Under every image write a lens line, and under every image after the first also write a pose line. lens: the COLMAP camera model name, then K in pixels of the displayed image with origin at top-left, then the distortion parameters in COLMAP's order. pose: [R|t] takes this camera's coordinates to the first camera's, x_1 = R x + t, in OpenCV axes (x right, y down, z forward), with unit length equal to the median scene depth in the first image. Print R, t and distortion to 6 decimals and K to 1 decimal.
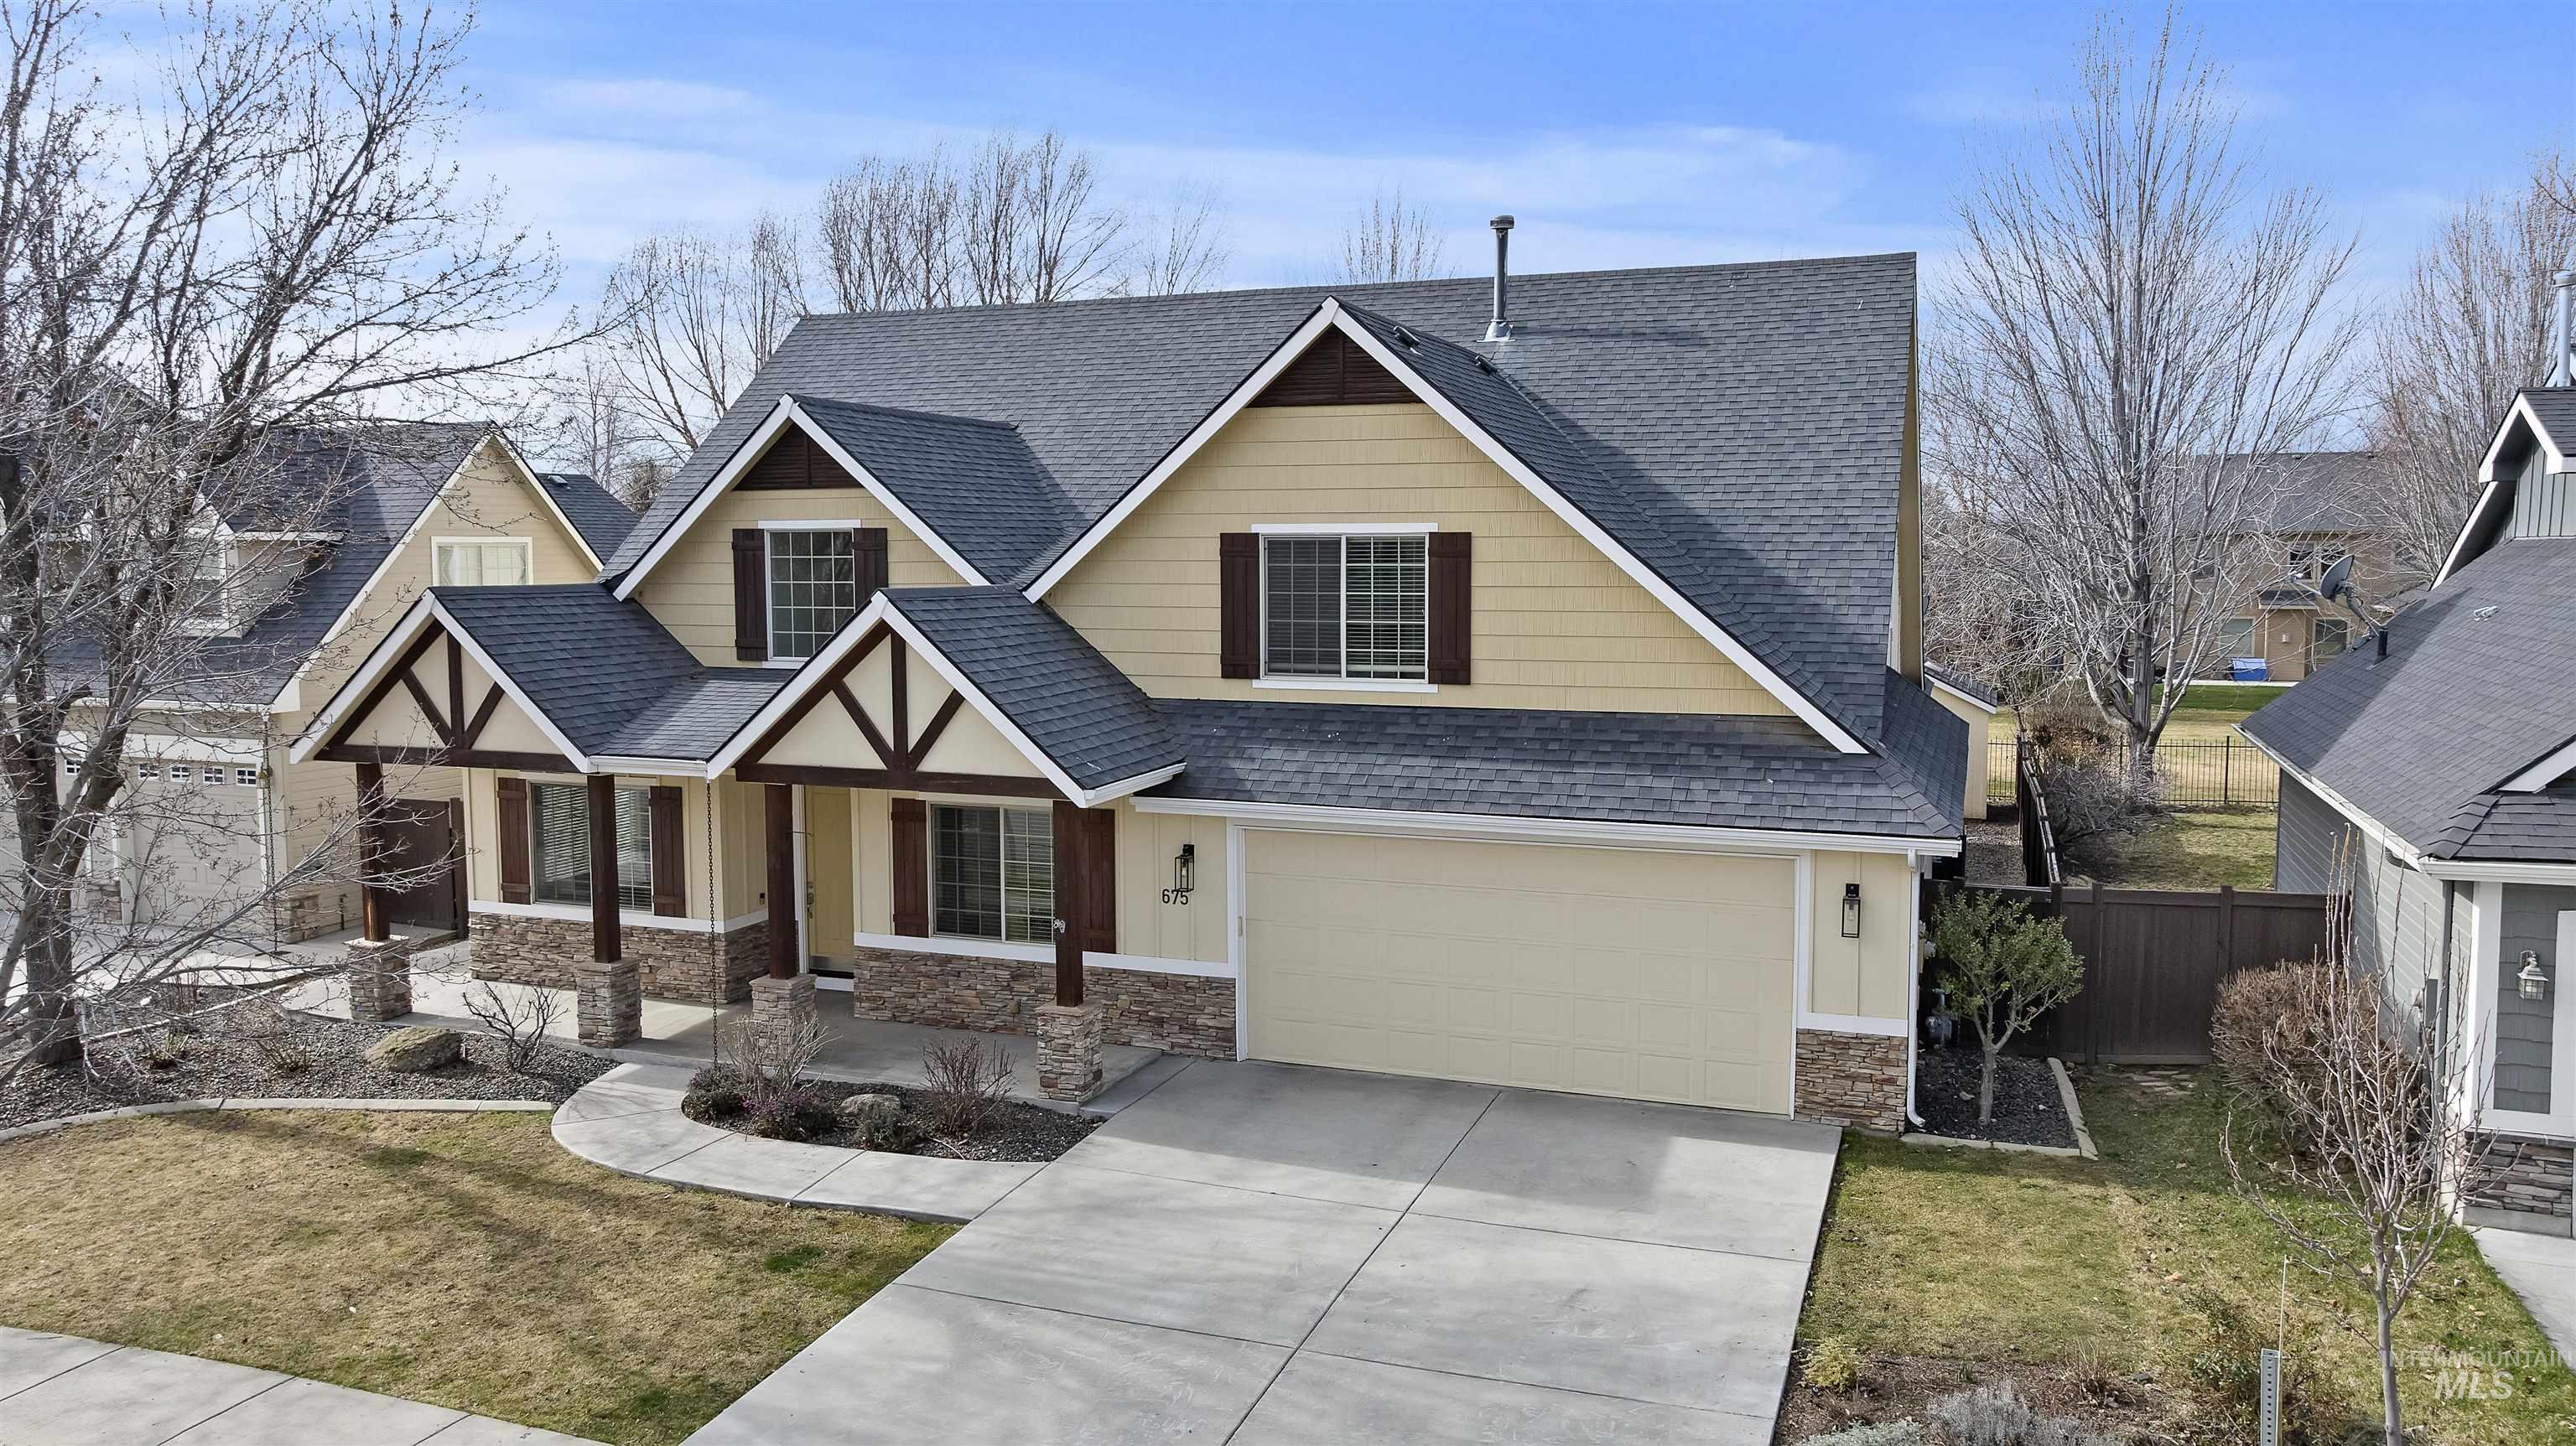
lens RADIAL K [[1803.6, 0, 1288.0], [0, 1803.6, 723.0], [0, 0, 1]] dist [-0.028073, -0.003216]
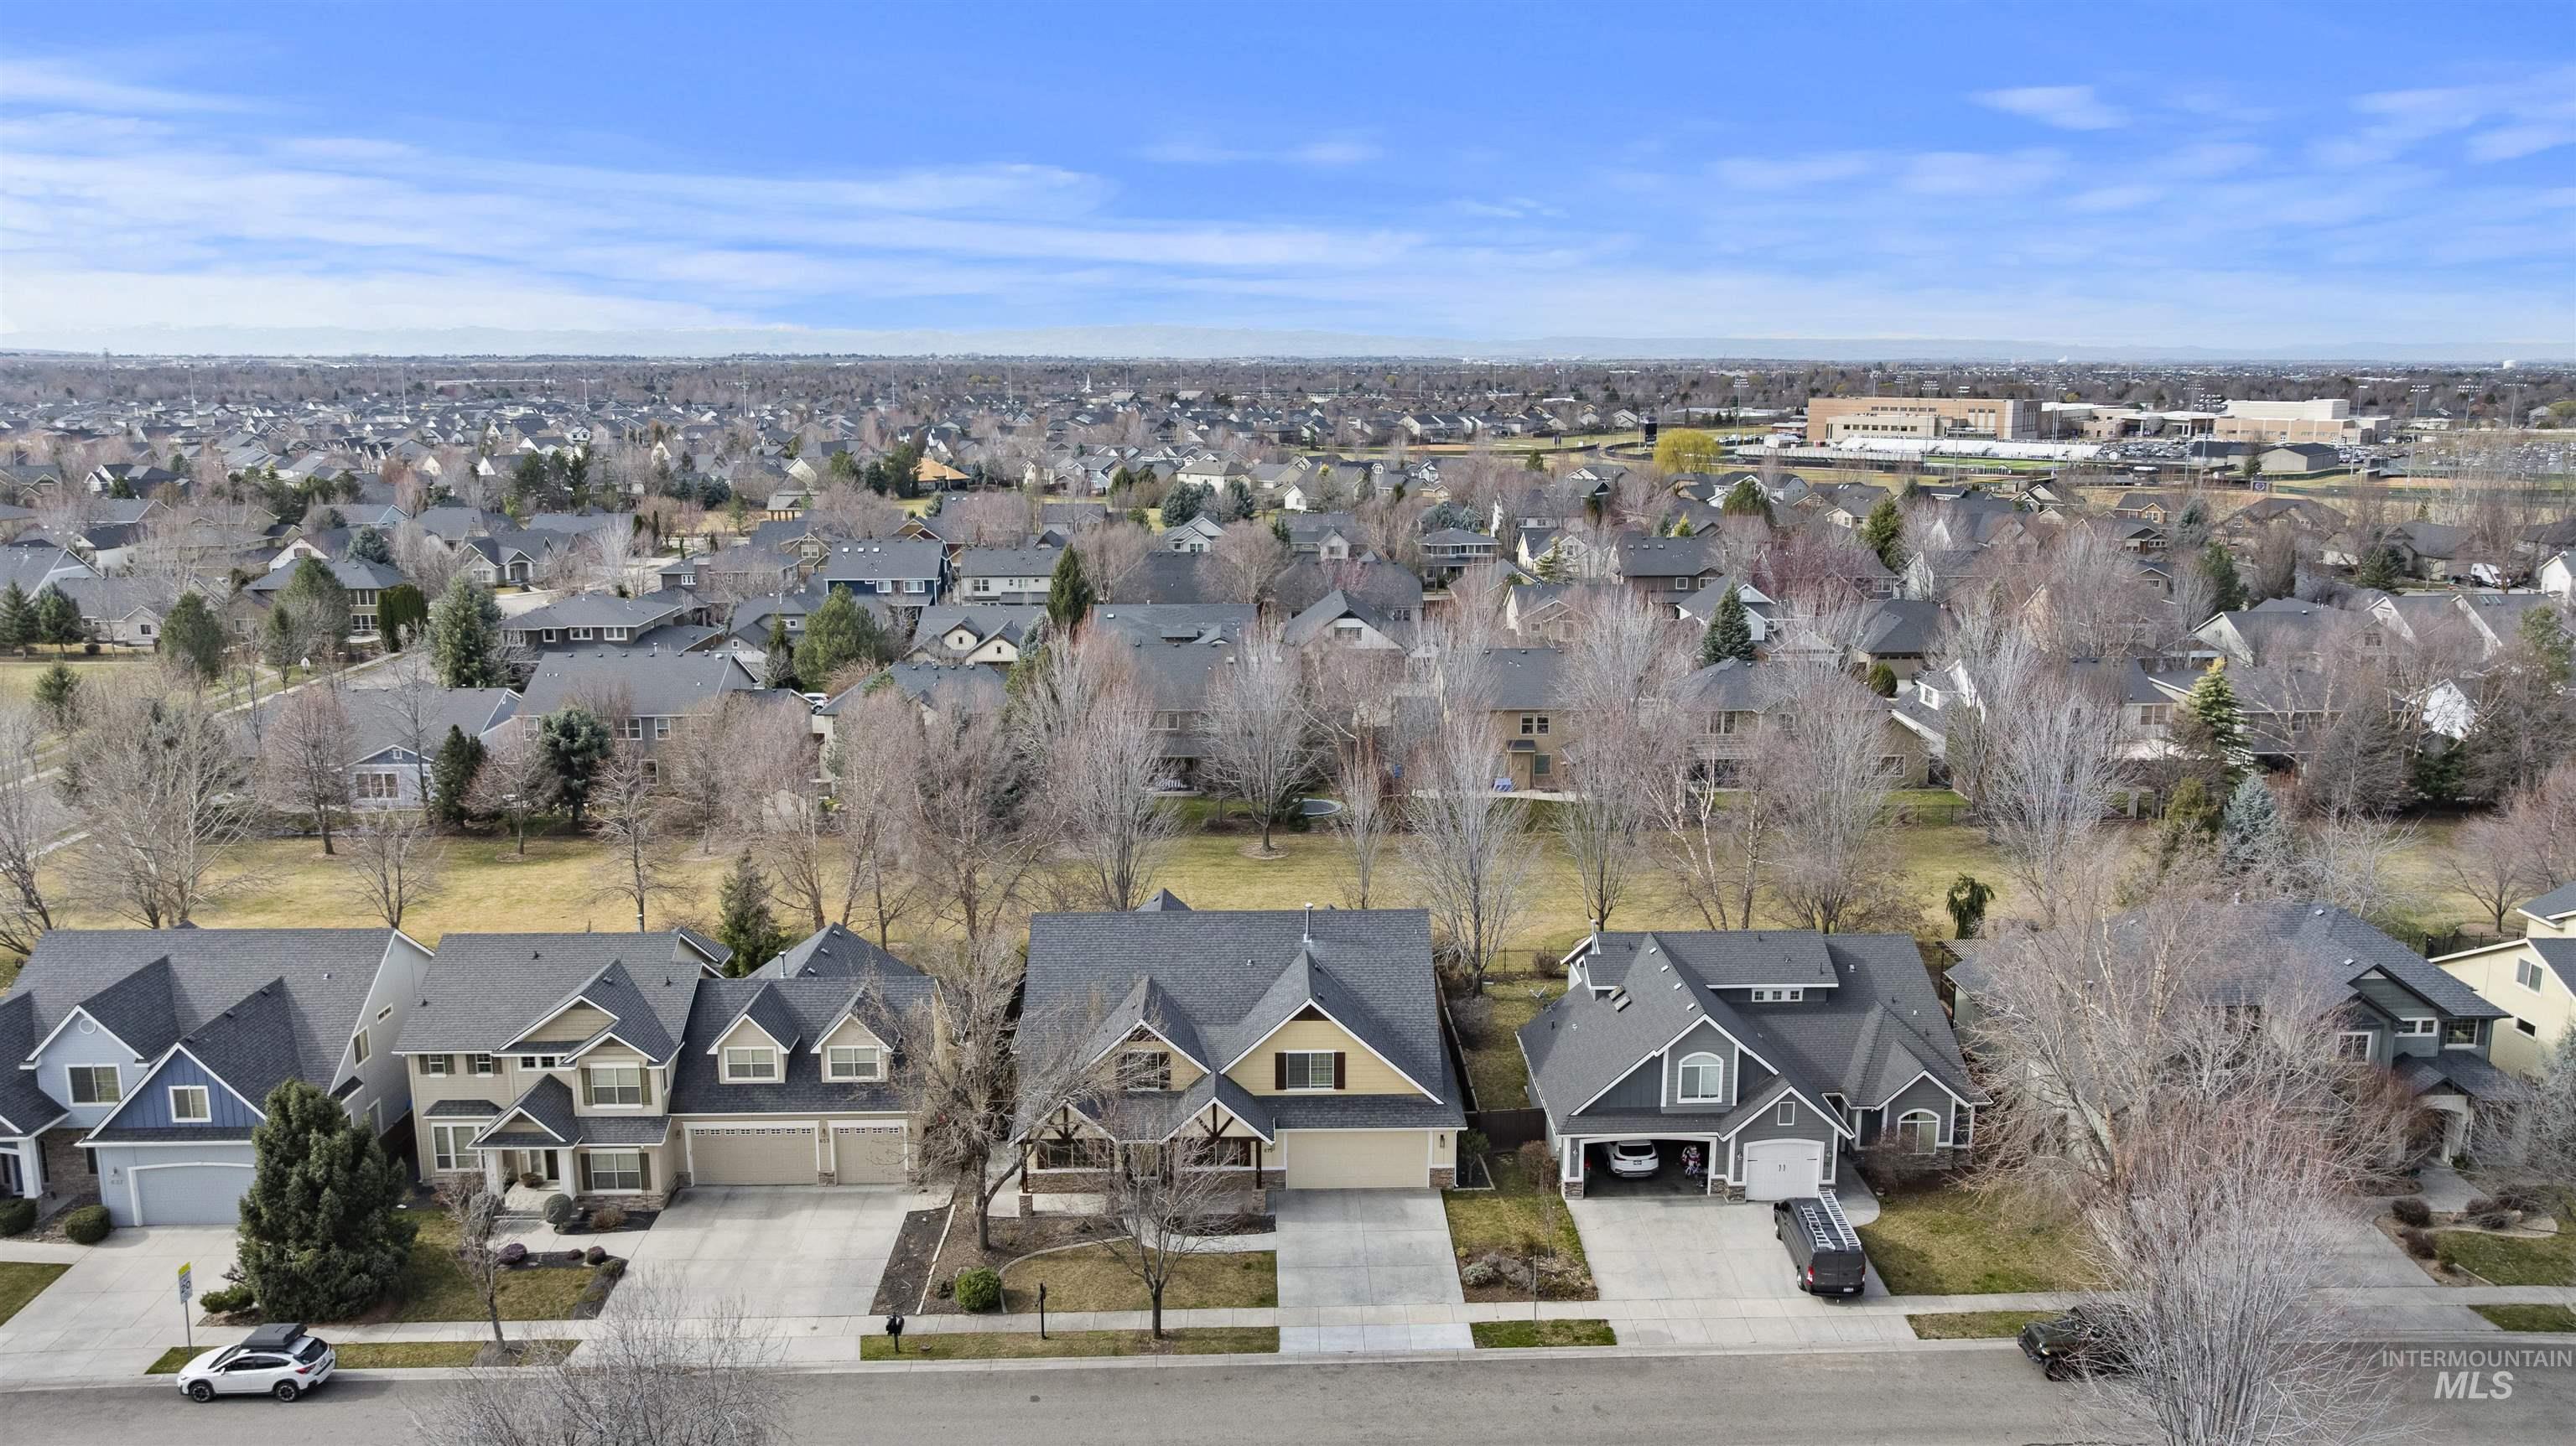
lens RADIAL K [[1803.6, 0, 1288.0], [0, 1803.6, 723.0], [0, 0, 1]] dist [-0.028073, -0.003216]
pose [[0.924836, -0.071099, 0.373661, -1.419587], [0.030980, 0.993191, 0.112303, -1.255653], [-0.379102, -0.092286, 0.920742, -2.476825]]
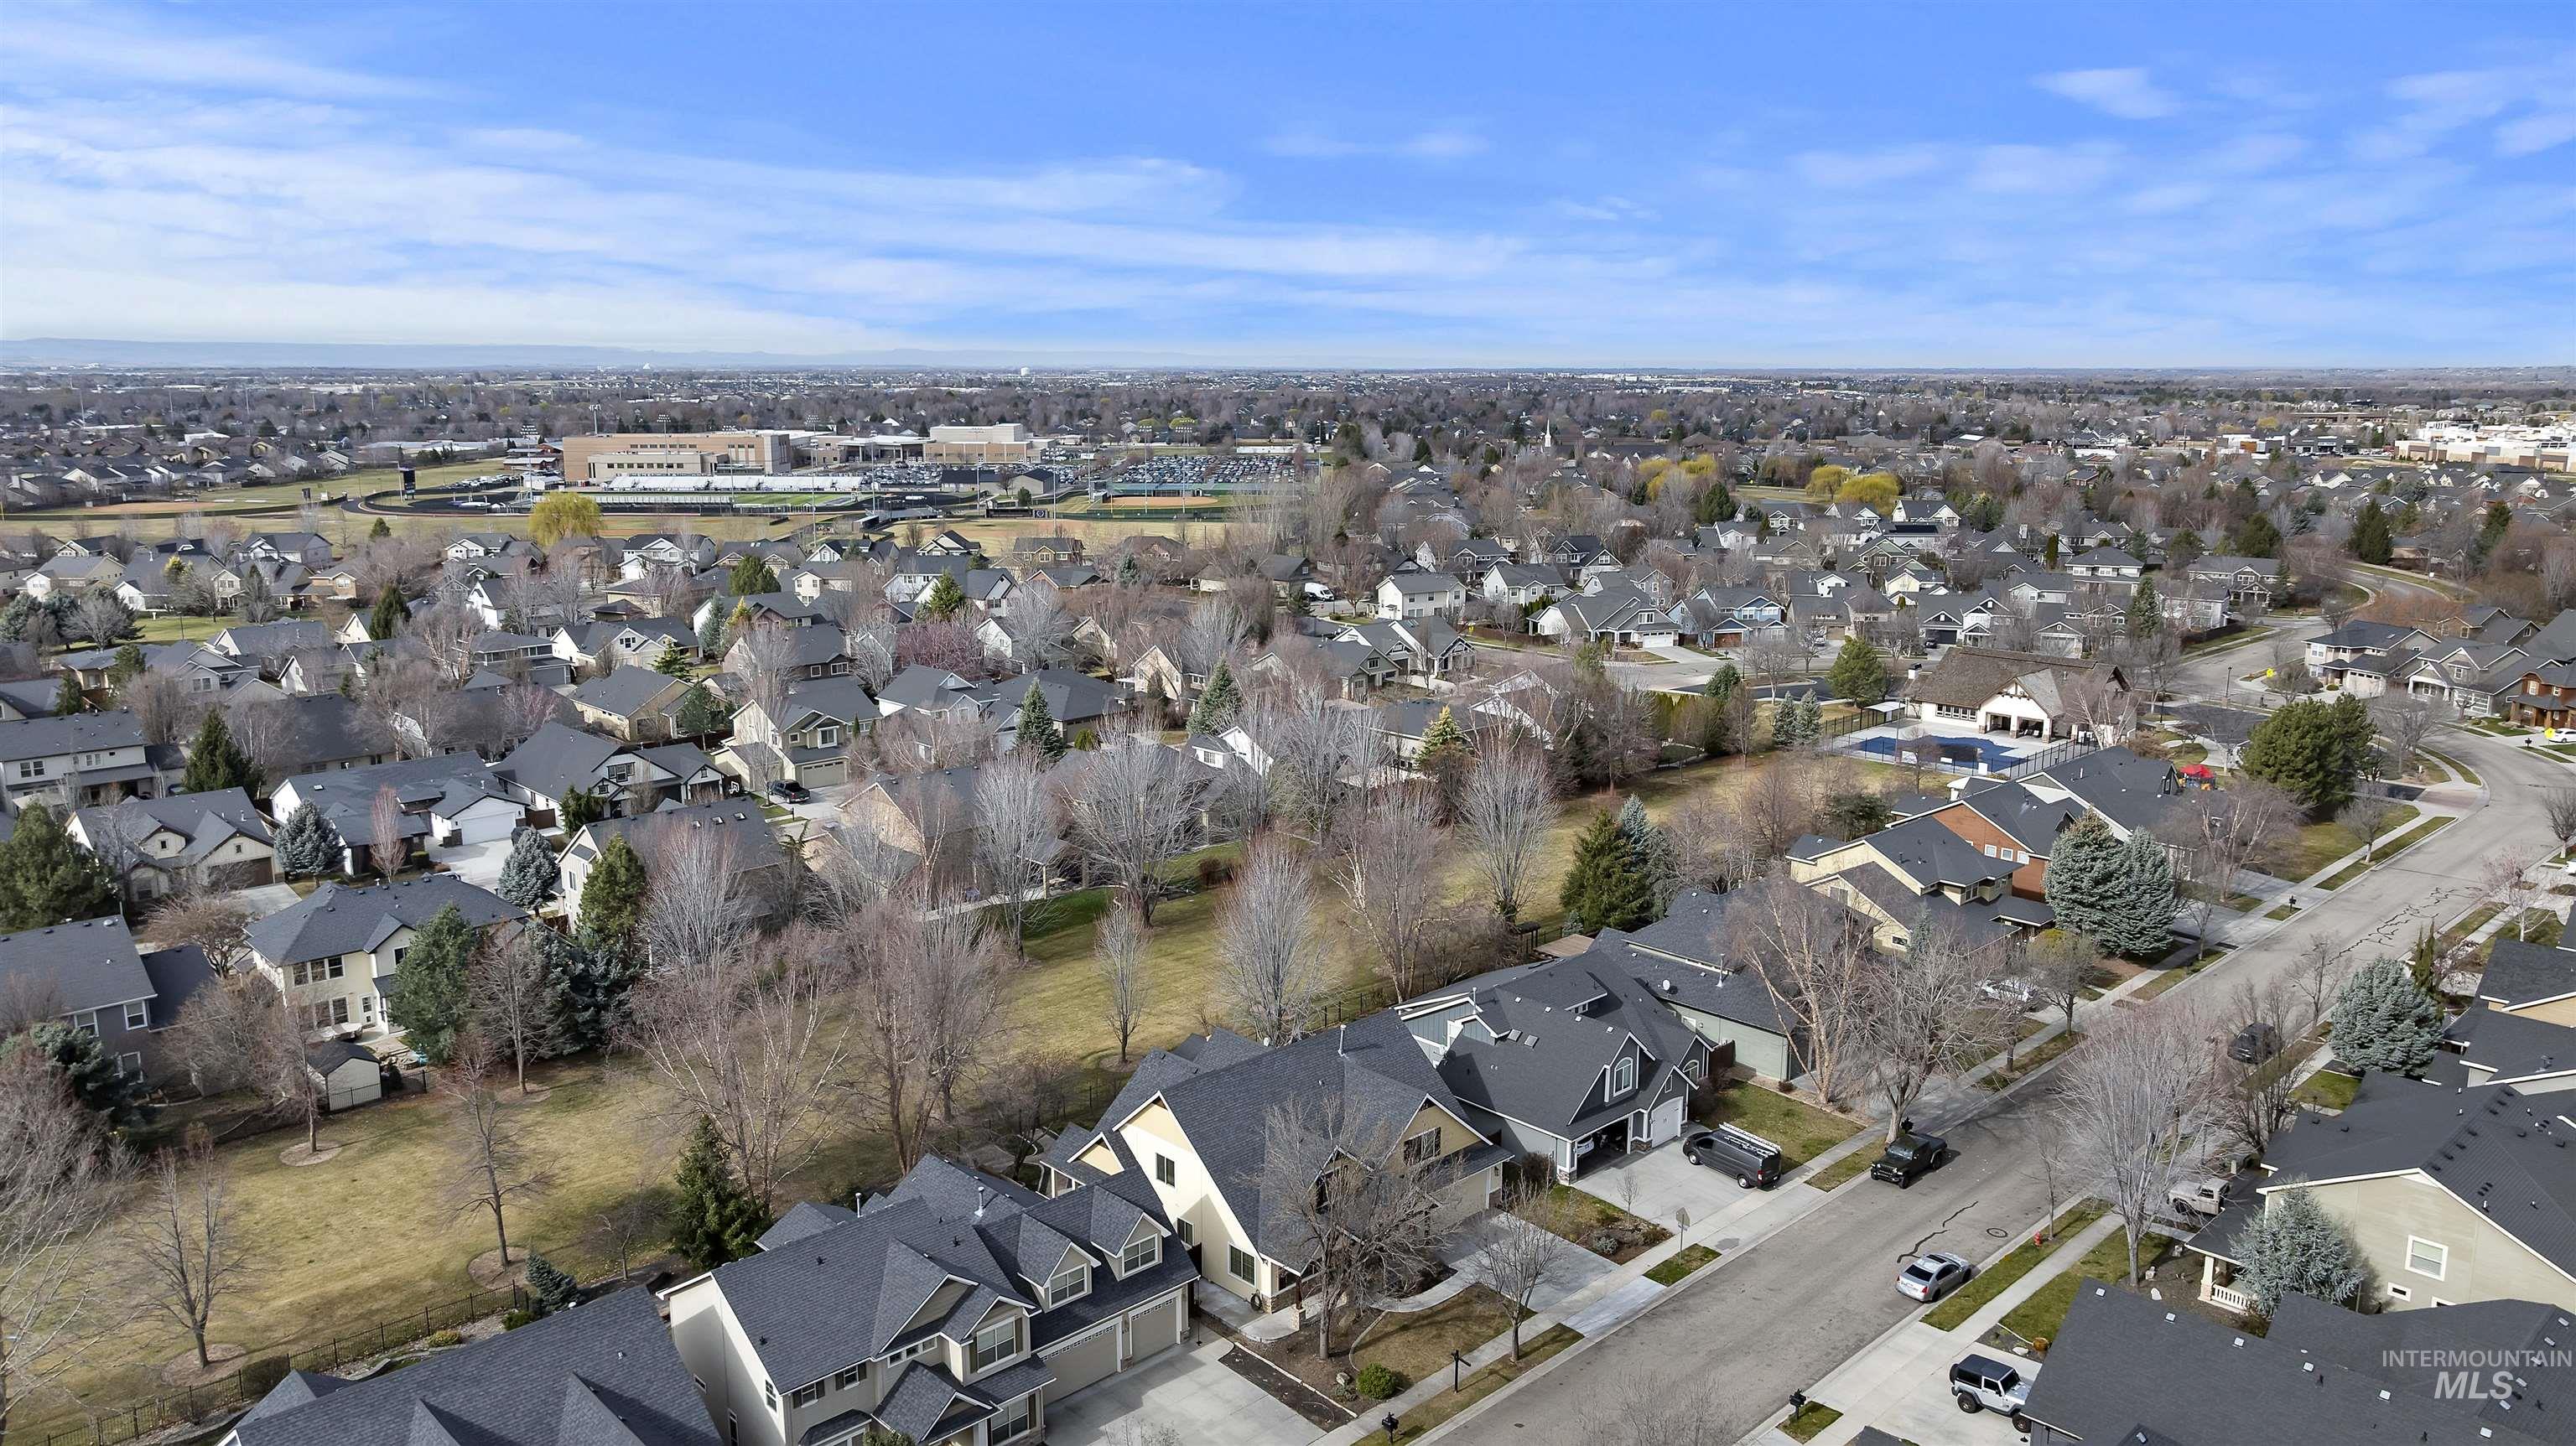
lens RADIAL K [[1807.7, 0, 1325.2], [0, 1807.7, 733.0], [0, 0, 1]] dist [-0.006283, 0.000327]
pose [[0.418582, -0.171215, 0.891894, -4.453057], [0.076144, 0.985227, 0.153396, -2.031627], [-0.904981, 0.003704, 0.425435, -0.903477]]
